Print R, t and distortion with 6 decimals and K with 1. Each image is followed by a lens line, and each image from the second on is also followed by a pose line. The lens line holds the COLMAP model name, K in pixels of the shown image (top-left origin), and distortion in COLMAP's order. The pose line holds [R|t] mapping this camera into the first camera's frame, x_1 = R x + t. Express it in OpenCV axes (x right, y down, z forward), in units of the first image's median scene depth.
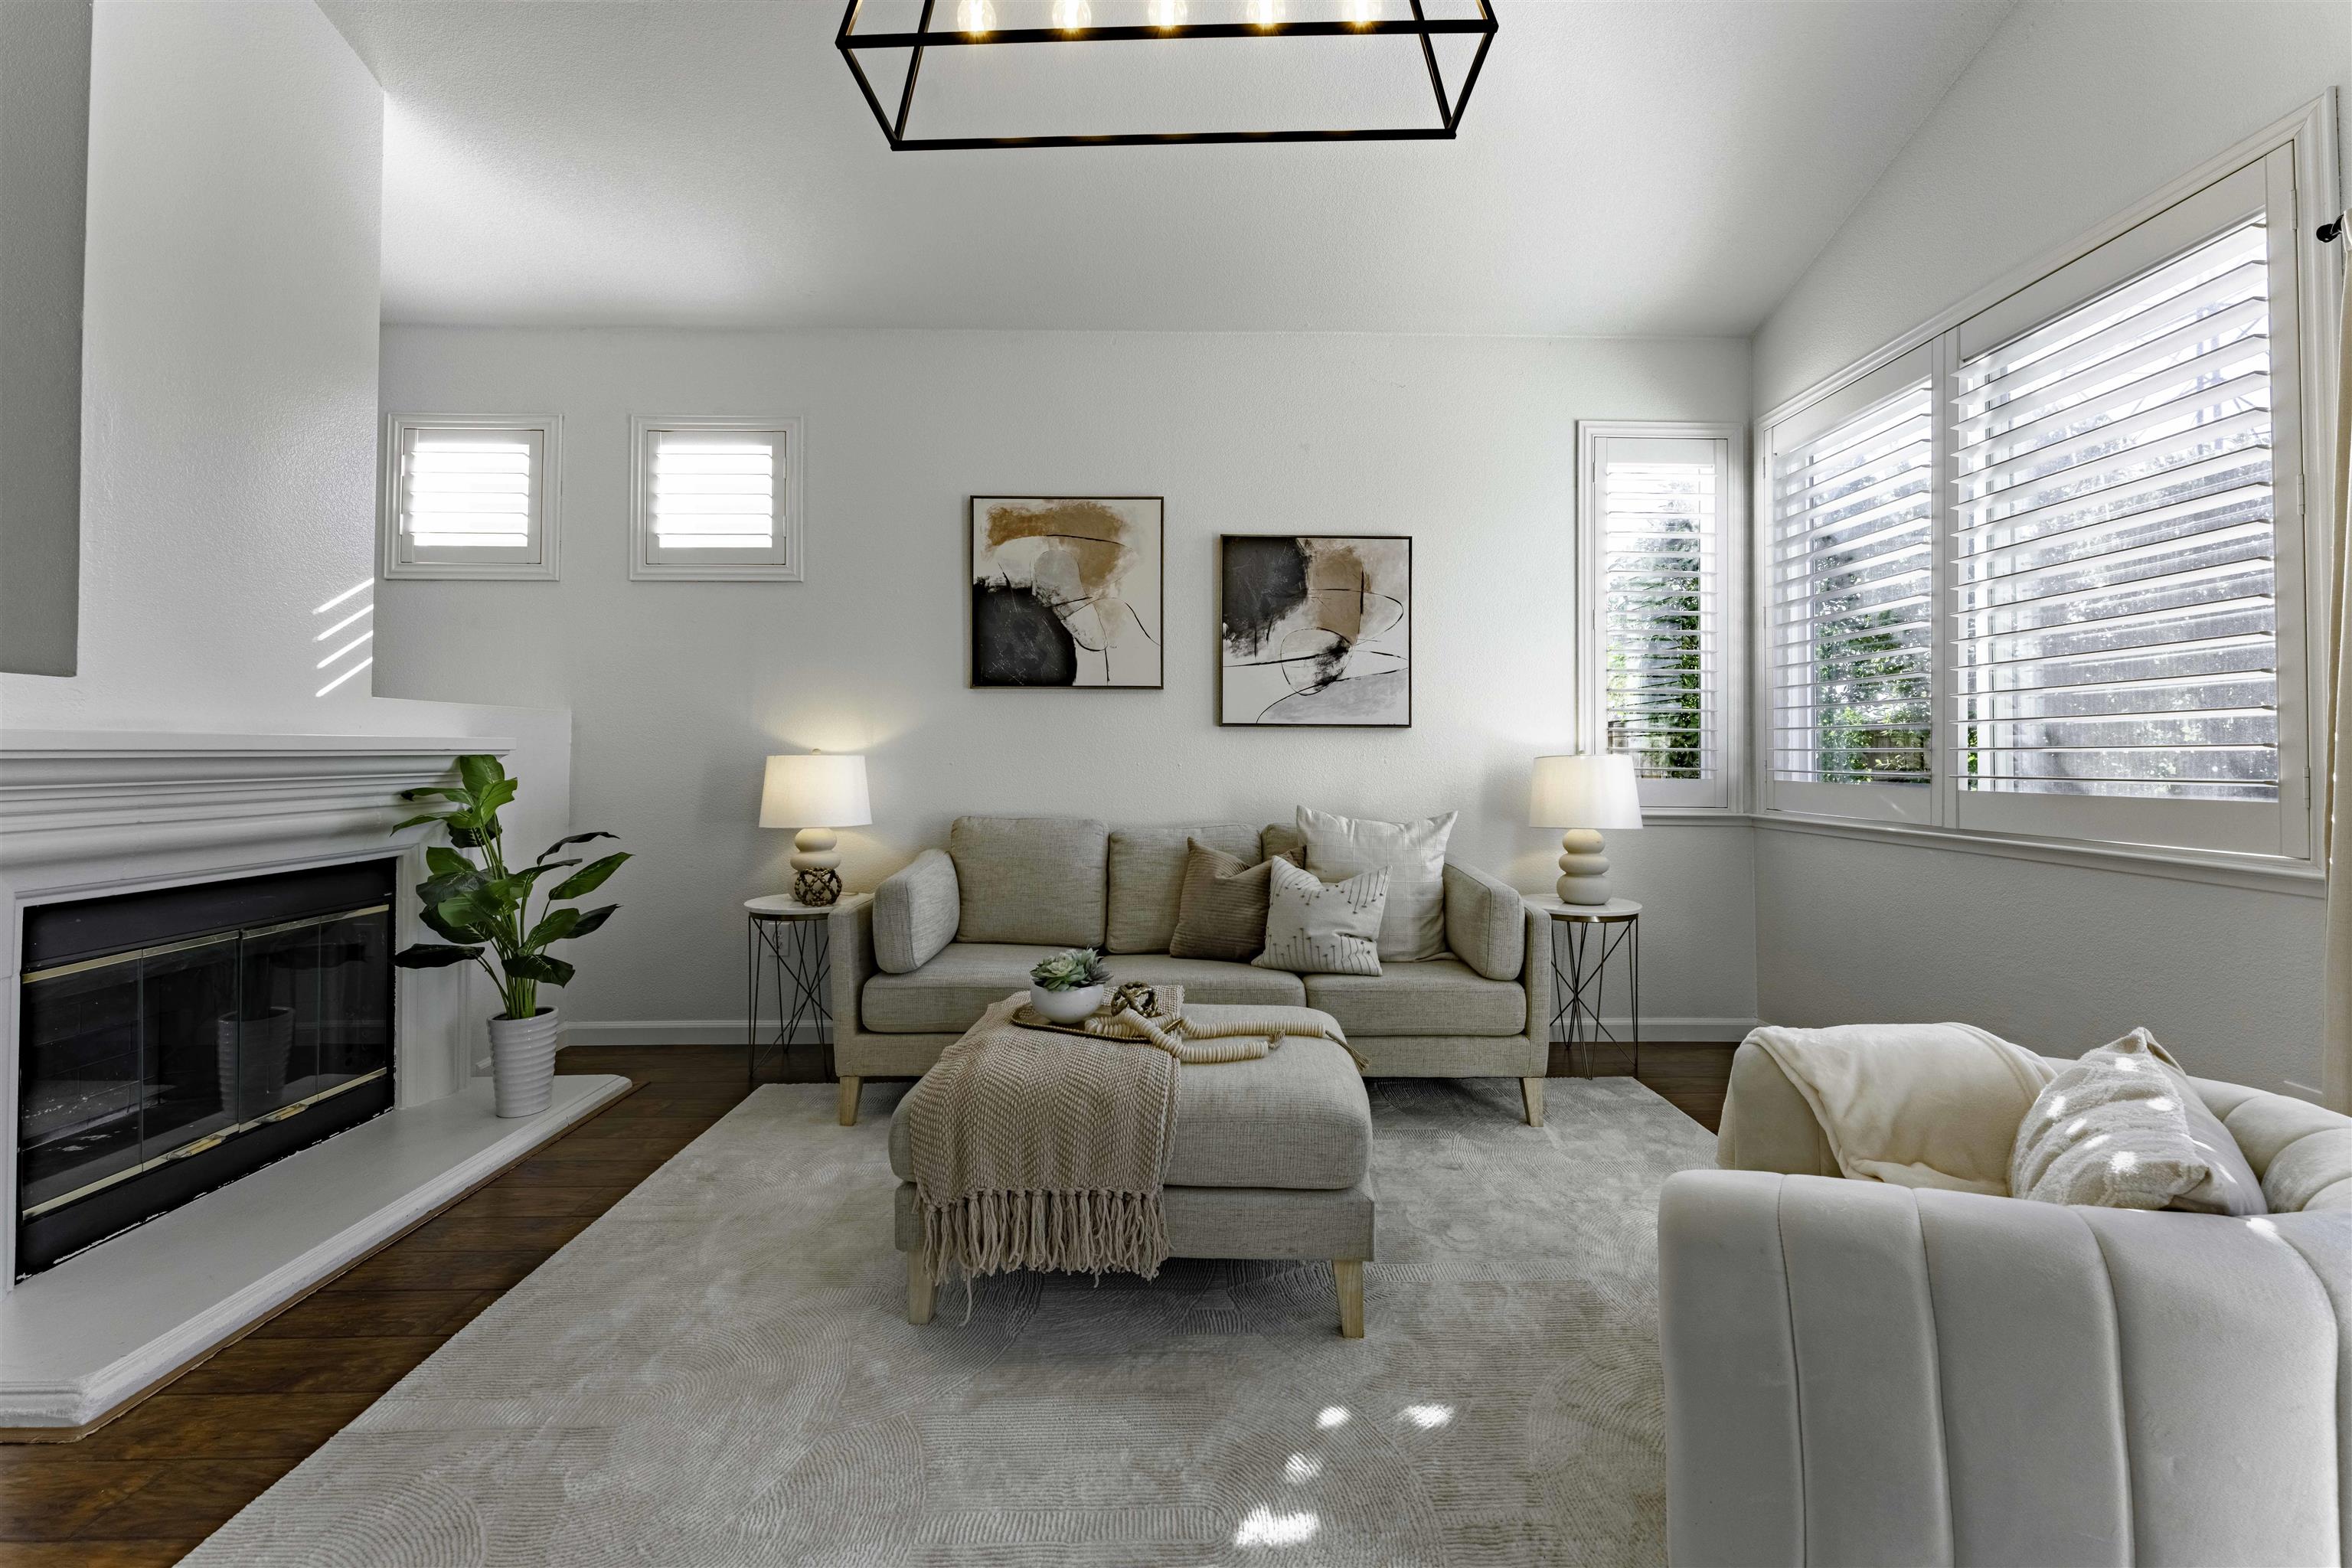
lens RADIAL K [[967.2, 0, 1203.1], [0, 967.2, 743.9], [0, 0, 1]] dist [-0.001517, -0.000354]
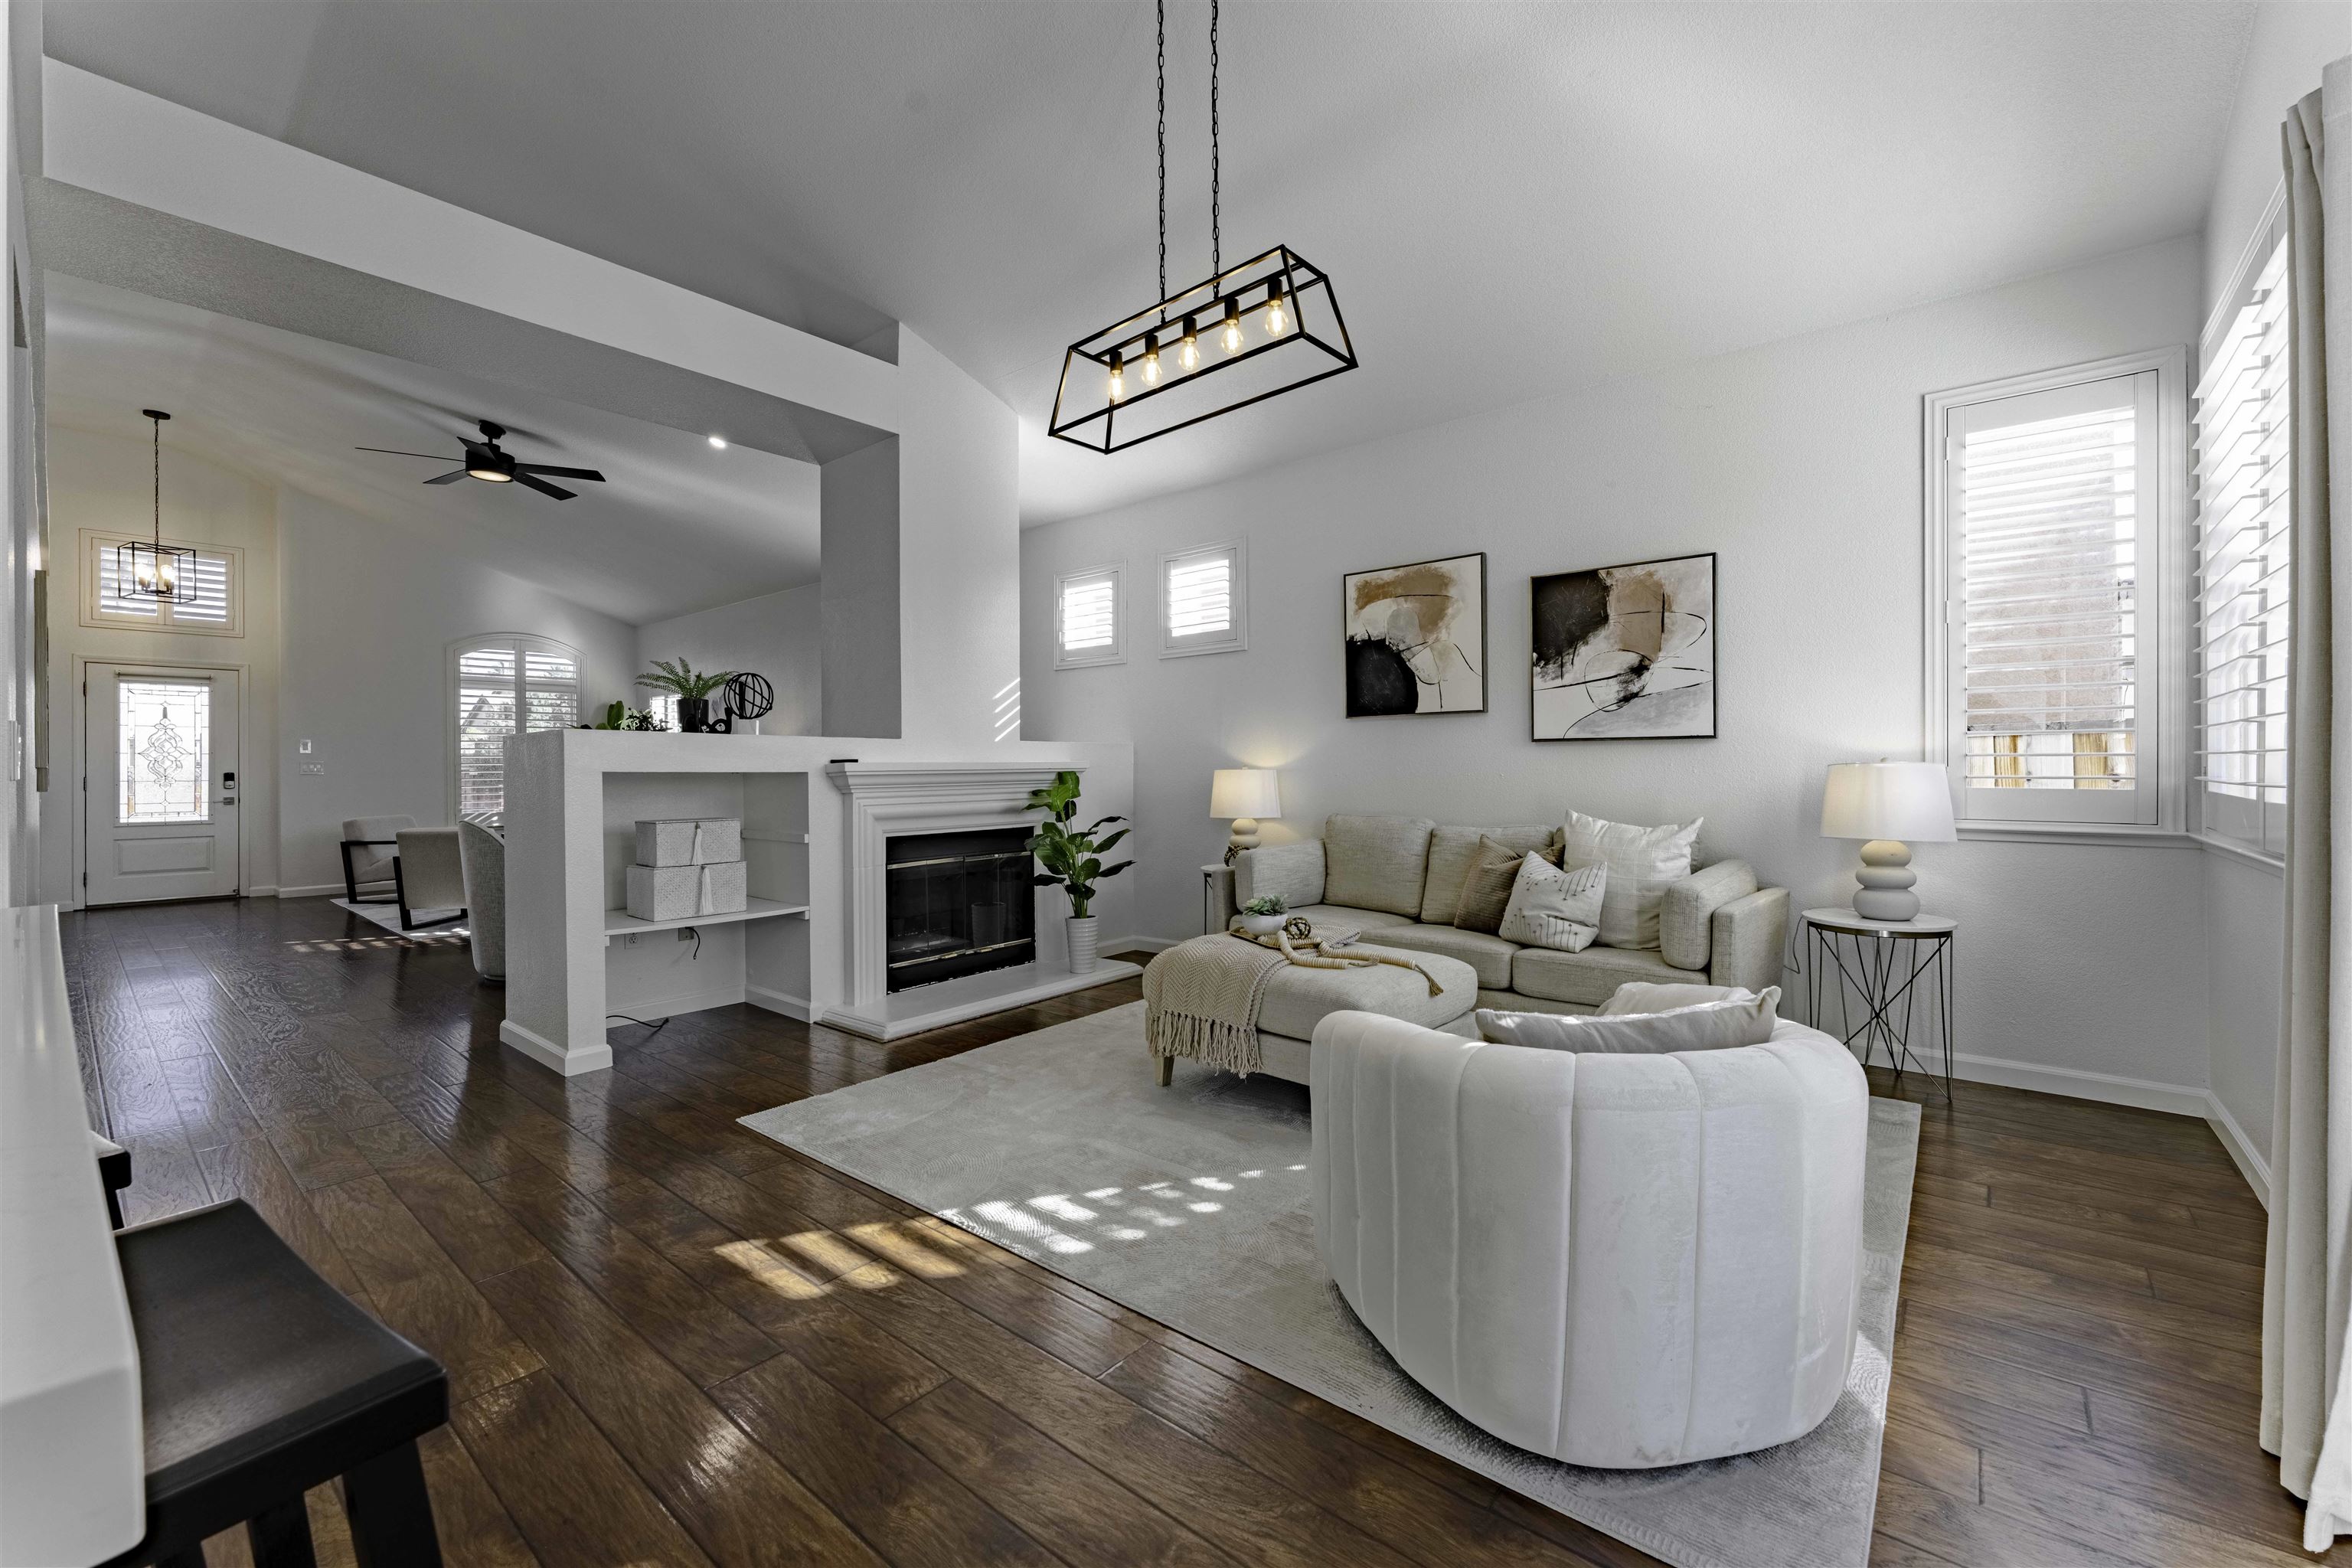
lens RADIAL K [[967.2, 0, 1172.1], [0, 967.2, 773.4], [0, 0, 1]] dist [-0.001517, -0.000354]
pose [[0.742524, -0.005326, -0.669798, 0.485390], [0.018186, 0.999760, 0.012211, -0.002106], [0.669572, -0.021248, 0.742443, -0.161028]]
